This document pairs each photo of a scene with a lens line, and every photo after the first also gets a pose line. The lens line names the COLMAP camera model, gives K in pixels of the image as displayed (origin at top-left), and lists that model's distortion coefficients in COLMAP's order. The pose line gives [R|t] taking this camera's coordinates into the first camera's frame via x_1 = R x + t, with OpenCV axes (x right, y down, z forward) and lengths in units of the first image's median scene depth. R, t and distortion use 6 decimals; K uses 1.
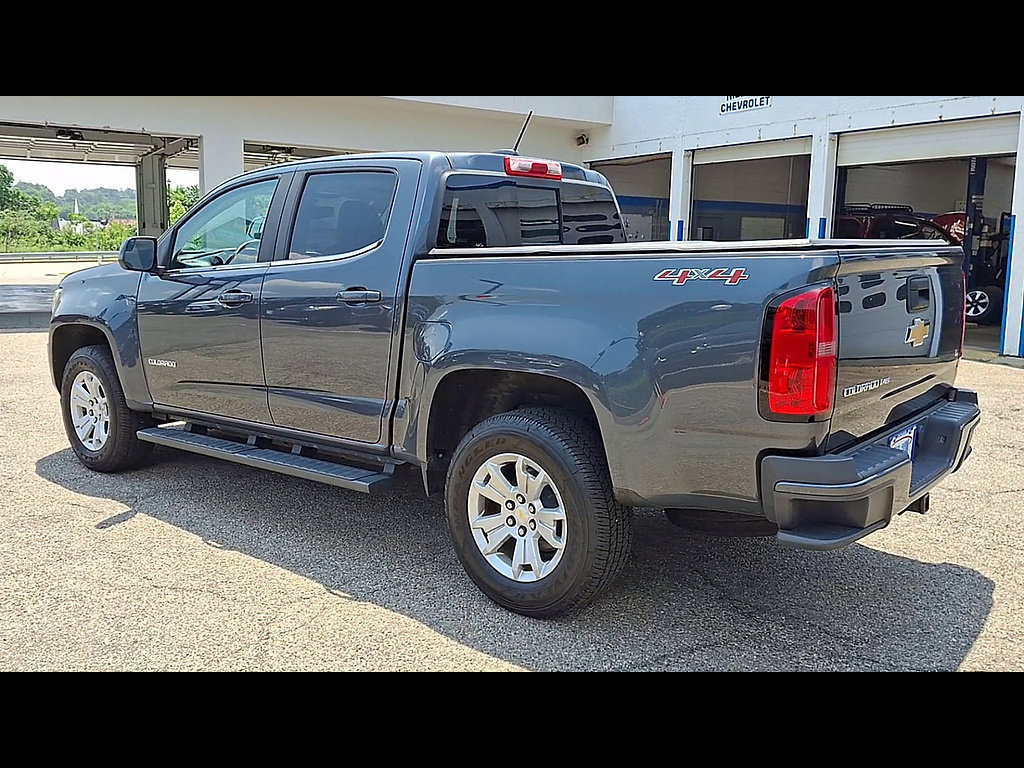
lens RADIAL K [[891.2, 0, 545.2], [0, 891.2, 335.5], [0, 0, 1]] dist [0.110650, -0.197463]
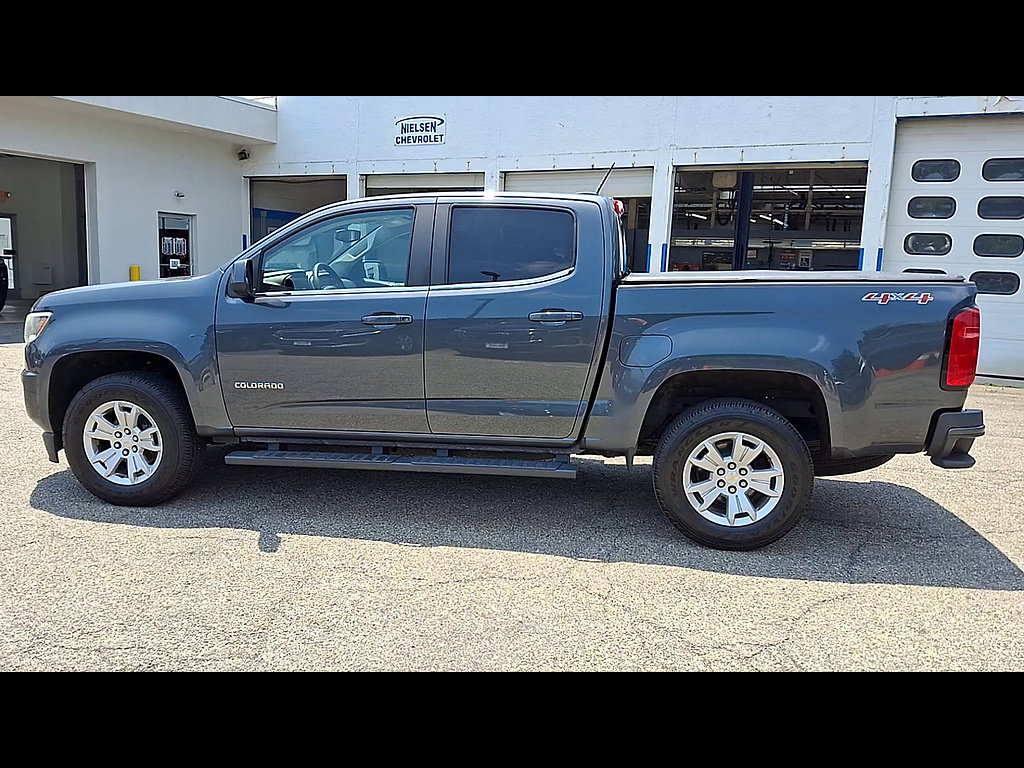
lens RADIAL K [[795.4, 0, 512.0], [0, 795.4, 384.0], [0, 0, 1]] dist [0.083970, -0.002827]
pose [[0.873319, -0.063824, 0.482949, -0.710932], [0.035888, 0.997116, 0.066878, -0.025082], [-0.485825, -0.041074, 0.873091, 0.095414]]
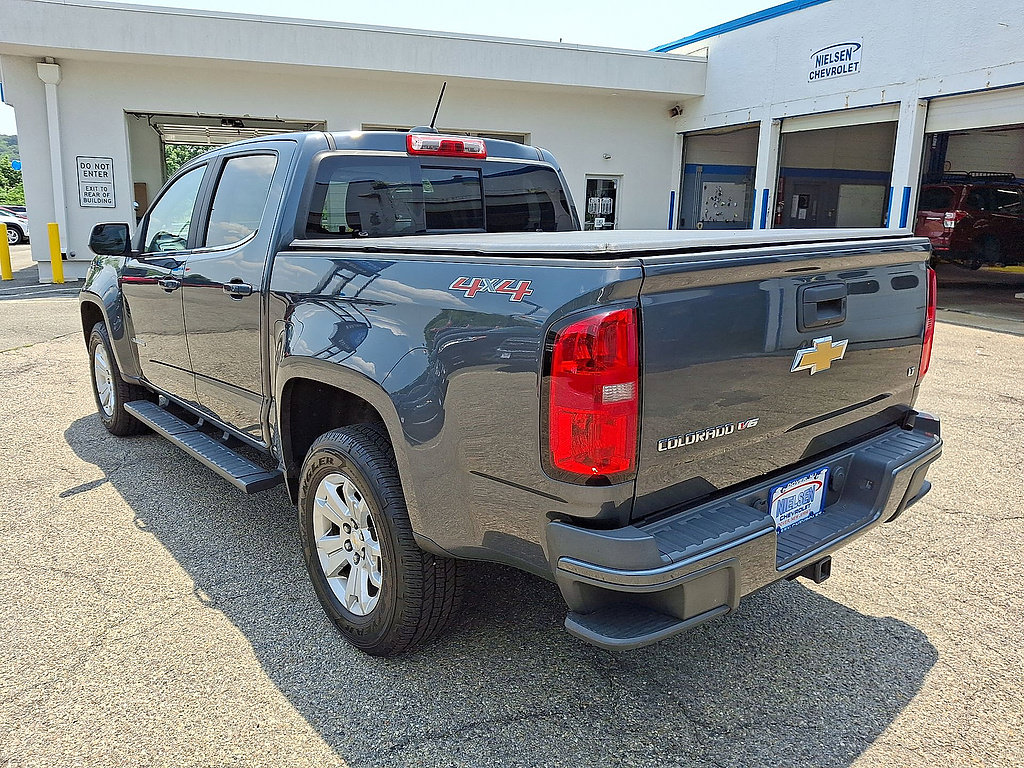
lens RADIAL K [[785.7, 0, 505.5], [0, 785.7, 354.1], [0, 0, 1]] dist [-0.000876, -0.013951]
pose [[0.976963, 0.032333, -0.210947, 0.226524], [-0.015326, 0.996534, 0.081762, -0.043406], [0.212860, -0.076646, 0.974072, 0.222452]]
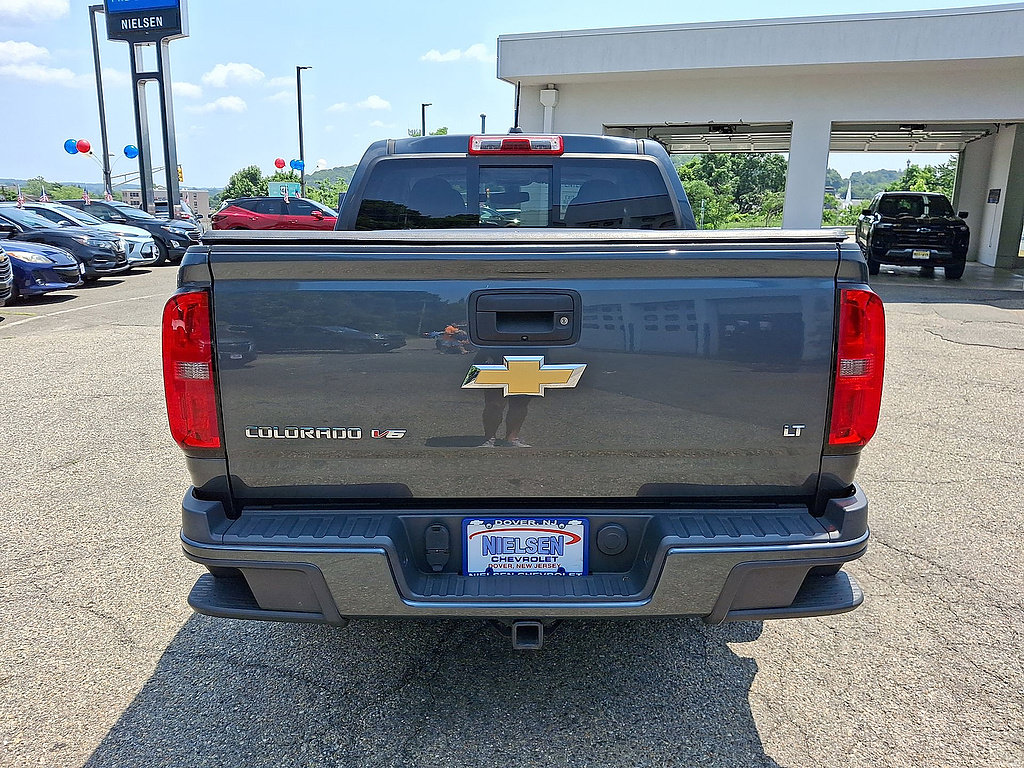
lens RADIAL K [[785.7, 0, 505.5], [0, 785.7, 354.1], [0, 0, 1]] dist [-0.000876, -0.013951]
pose [[0.622623, 0.130934, -0.771490, 0.650538], [-0.076651, 0.991366, 0.106390, -0.060357], [0.778759, -0.007105, 0.627283, 0.495430]]
